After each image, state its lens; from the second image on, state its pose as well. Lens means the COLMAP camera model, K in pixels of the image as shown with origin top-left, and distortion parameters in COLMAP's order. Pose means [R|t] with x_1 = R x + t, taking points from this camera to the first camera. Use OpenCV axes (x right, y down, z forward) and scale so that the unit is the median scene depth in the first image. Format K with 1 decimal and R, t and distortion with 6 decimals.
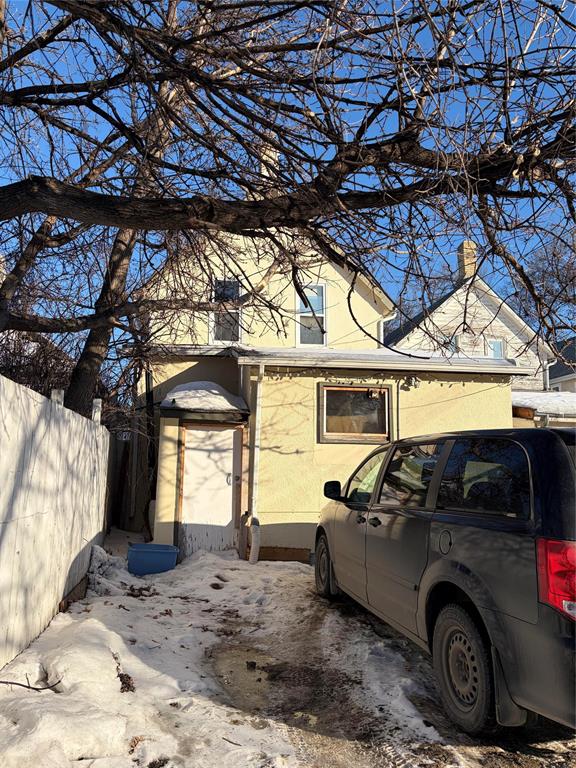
lens RADIAL K [[606.1, 0, 289.3], [0, 606.1, 388.3], [0, 0, 1]] dist [0.025929, -0.004640]
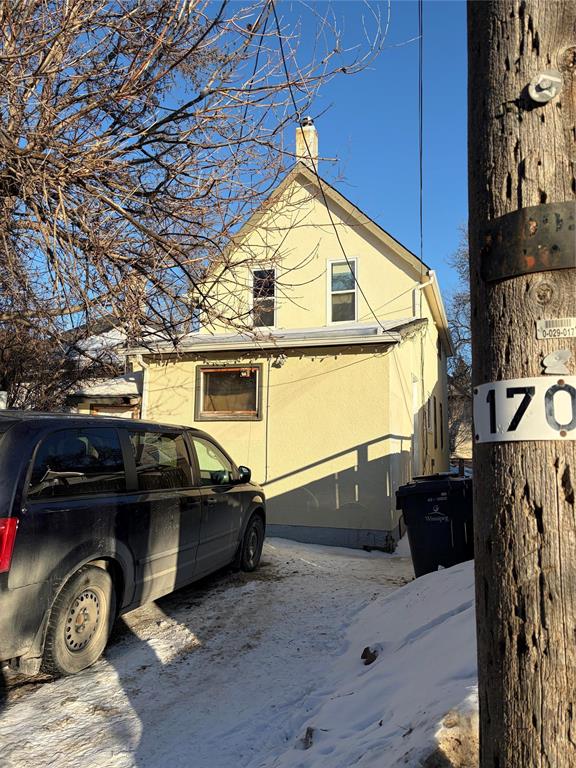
lens RADIAL K [[606.1, 0, 289.2], [0, 606.1, 380.6], [0, 0, 1]] dist [0.025929, -0.004640]
pose [[0.897683, -0.052799, -0.437468, 0.658582], [0.063386, 0.997943, 0.009622, 0.016879], [0.436060, -0.036367, 0.899183, 0.099691]]
